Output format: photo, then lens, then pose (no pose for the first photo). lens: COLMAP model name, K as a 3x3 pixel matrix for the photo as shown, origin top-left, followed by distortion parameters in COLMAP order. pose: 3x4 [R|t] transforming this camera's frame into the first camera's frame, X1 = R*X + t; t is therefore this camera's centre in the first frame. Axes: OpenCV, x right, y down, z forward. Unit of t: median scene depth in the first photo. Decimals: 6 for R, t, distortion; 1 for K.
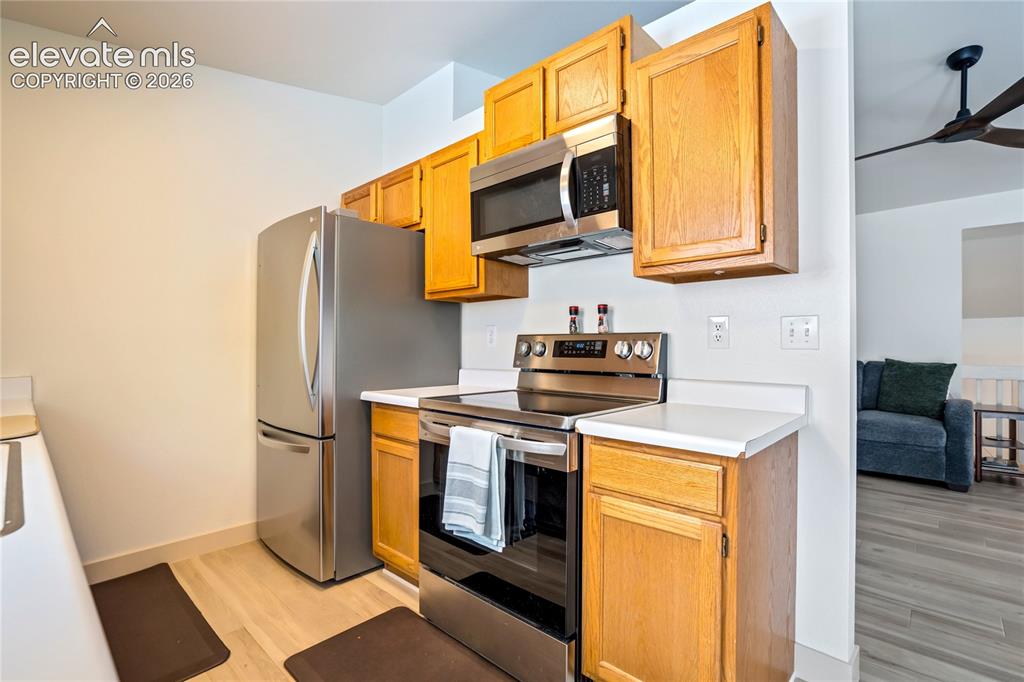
lens RADIAL K [[476.7, 0, 519.4], [0, 476.7, 343.4], [0, 0, 1]] dist [-0.039329, 0.018025]
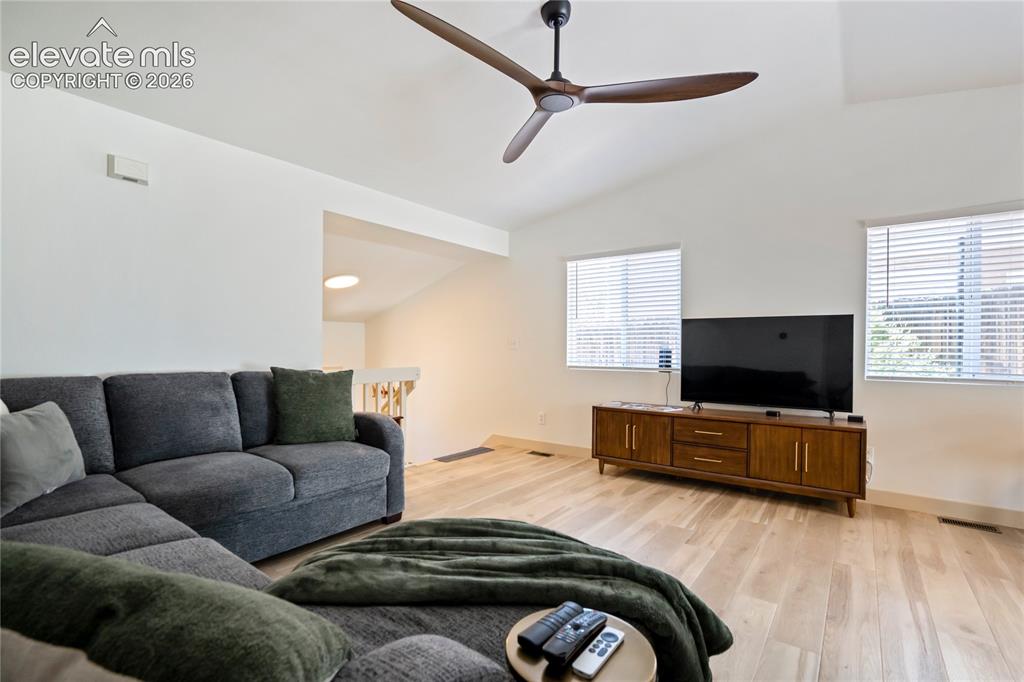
lens RADIAL K [[476.7, 0, 516.0], [0, 476.7, 346.5], [0, 0, 1]] dist [-0.039329, 0.018025]
pose [[-0.100887, 0.002304, 0.994895, 0.131290], [-0.010167, 0.999943, -0.003347, 0.003304], [-0.994846, -0.010452, -0.100858, 1.496770]]
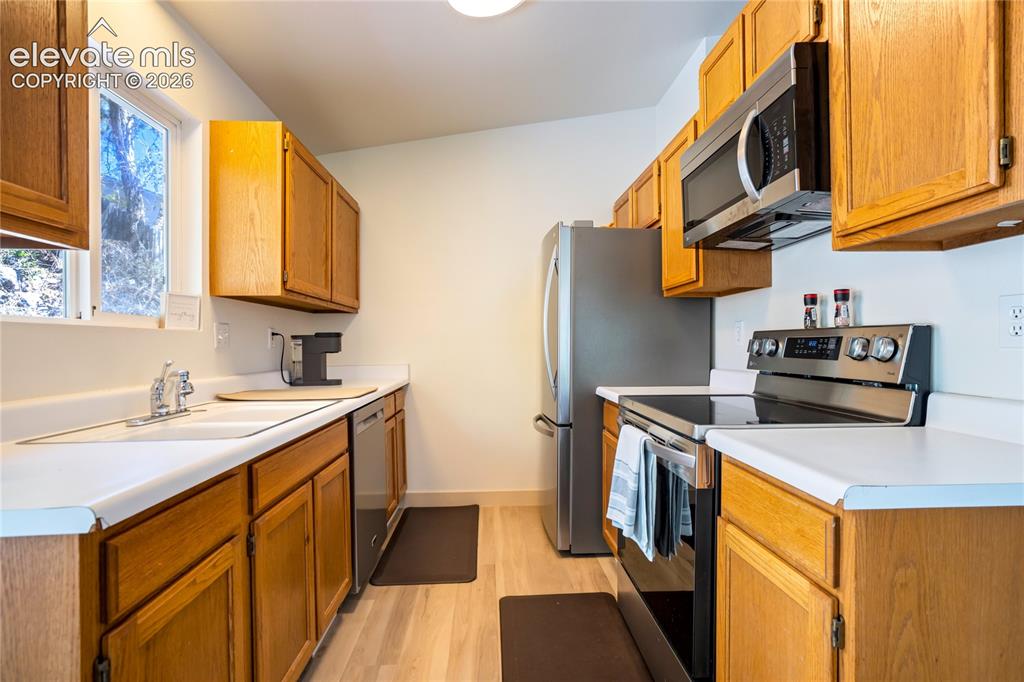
lens RADIAL K [[476.7, 0, 513.3], [0, 476.7, 344.8], [0, 0, 1]] dist [-0.039329, 0.018025]
pose [[0.719067, -0.003188, -0.694933, 0.316373], [0.007252, 0.999969, 0.002917, 0.000818], [0.694903, -0.007137, 0.719068, 0.096985]]
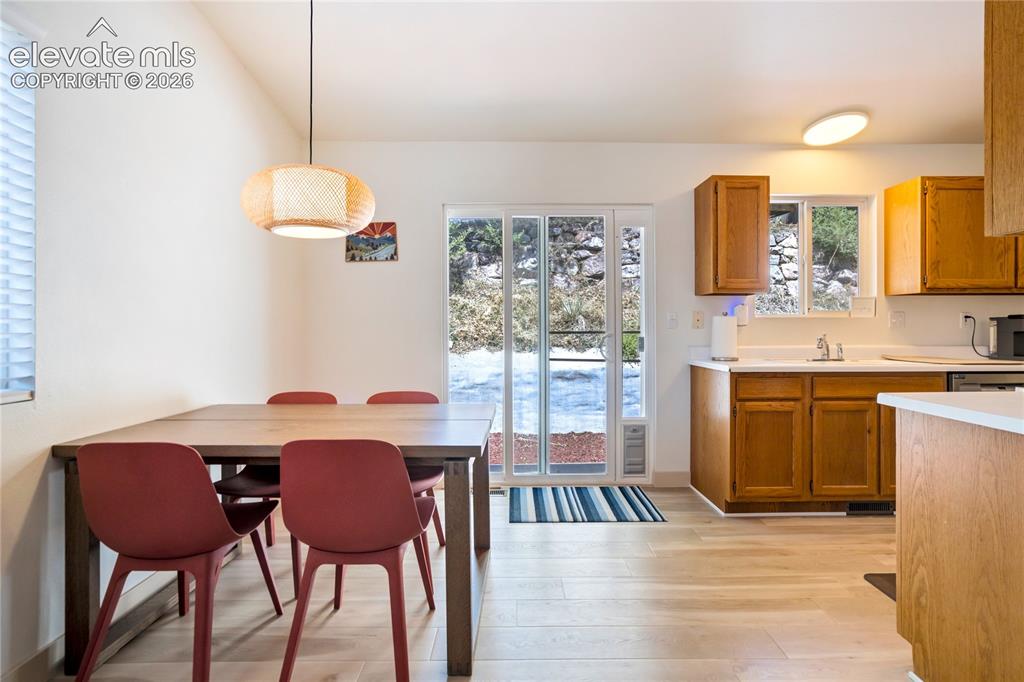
lens RADIAL K [[476.7, 0, 512.4], [0, 476.7, 326.0], [0, 0, 1]] dist [-0.039329, 0.018025]
pose [[-0.738669, 0.002830, -0.674062, 1.210682], [0.005023, 0.999987, -0.001307, -0.003161], [0.674049, -0.004351, -0.738674, 0.684246]]
